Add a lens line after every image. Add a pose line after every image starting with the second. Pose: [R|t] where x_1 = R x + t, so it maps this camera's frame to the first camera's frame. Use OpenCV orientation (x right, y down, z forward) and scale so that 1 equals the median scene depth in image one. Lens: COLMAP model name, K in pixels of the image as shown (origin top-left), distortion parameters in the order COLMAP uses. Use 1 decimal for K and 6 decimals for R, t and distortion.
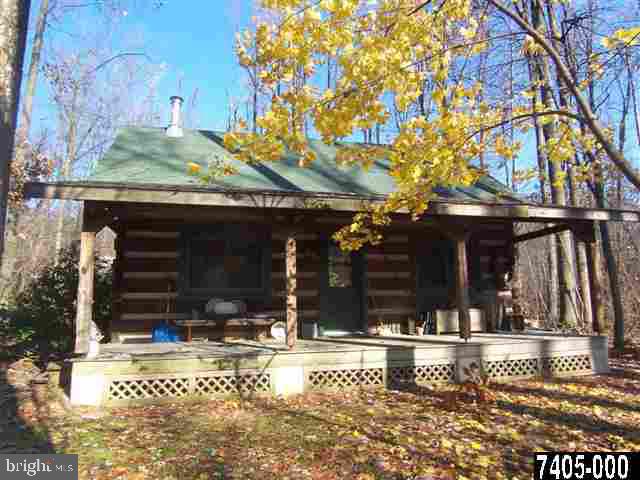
lens RADIAL K [[446.0, 0, 320.0], [0, 446.0, 240.0], [0, 0, 1]] dist [-0.019070, -0.003803]
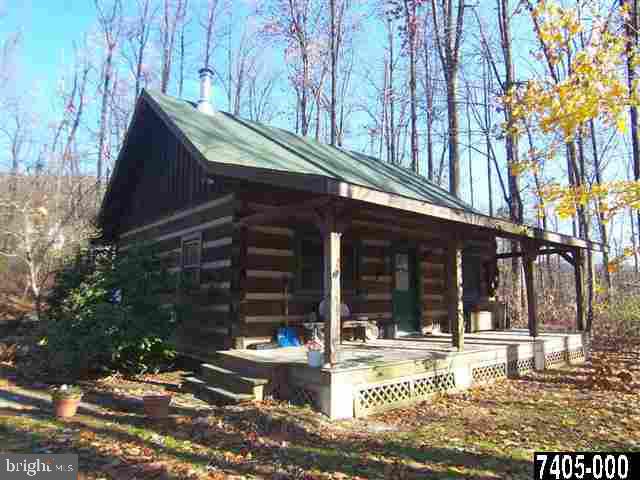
lens RADIAL K [[446.0, 0, 320.0], [0, 446.0, 240.0], [0, 0, 1]] dist [-0.019070, -0.003803]
pose [[0.887673, 0.079883, 0.453492, -0.885734], [-0.088003, 0.996115, -0.003209, 0.002842], [-0.451986, -0.037060, 0.891255, 0.161774]]
